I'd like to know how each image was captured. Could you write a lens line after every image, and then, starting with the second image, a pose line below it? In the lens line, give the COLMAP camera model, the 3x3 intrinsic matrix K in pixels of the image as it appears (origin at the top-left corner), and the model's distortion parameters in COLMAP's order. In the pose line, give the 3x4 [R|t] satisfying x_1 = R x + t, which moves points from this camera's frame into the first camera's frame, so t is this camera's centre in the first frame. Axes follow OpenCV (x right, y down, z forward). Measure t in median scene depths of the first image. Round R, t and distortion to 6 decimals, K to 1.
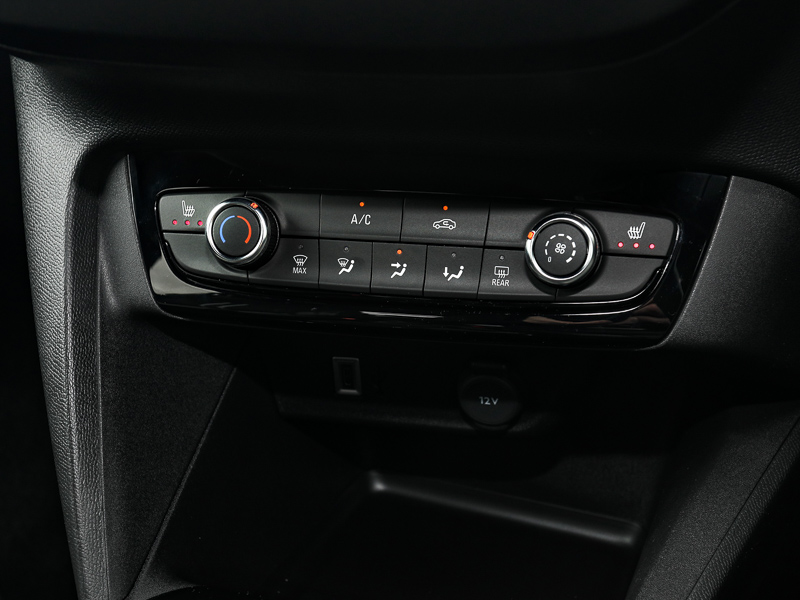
lens RADIAL K [[1257.7, 0, 396.9], [0, 1257.7, 299.1], [0, 0, 1]] dist [0.003340, 0.000000]
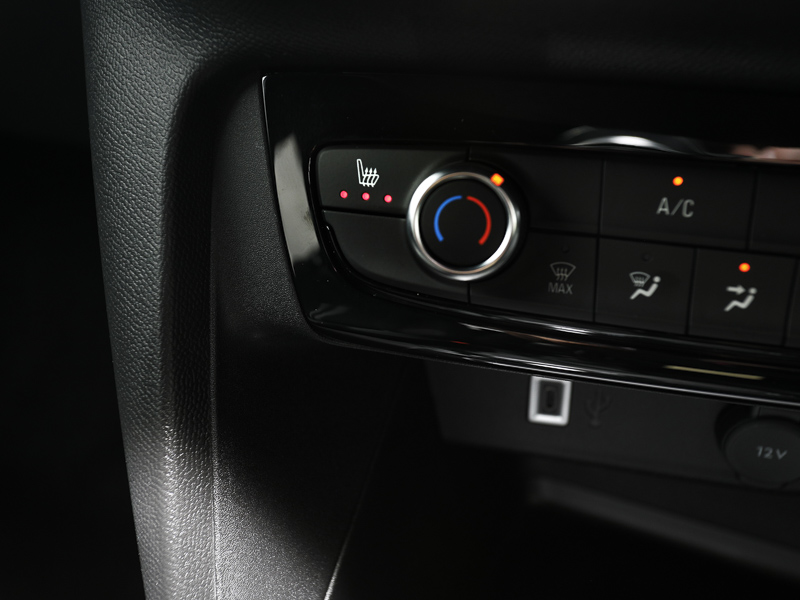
lens RADIAL K [[1257.7, 0, 403.4], [0, 1257.7, 299.9], [0, 0, 1]] dist [0.003340, 0.000000]
pose [[0.999220, 0.032058, -0.023075, -0.134585], [-0.029836, 0.995412, 0.090916, -0.067519], [0.025883, -0.090157, 0.995591, 0.401009]]
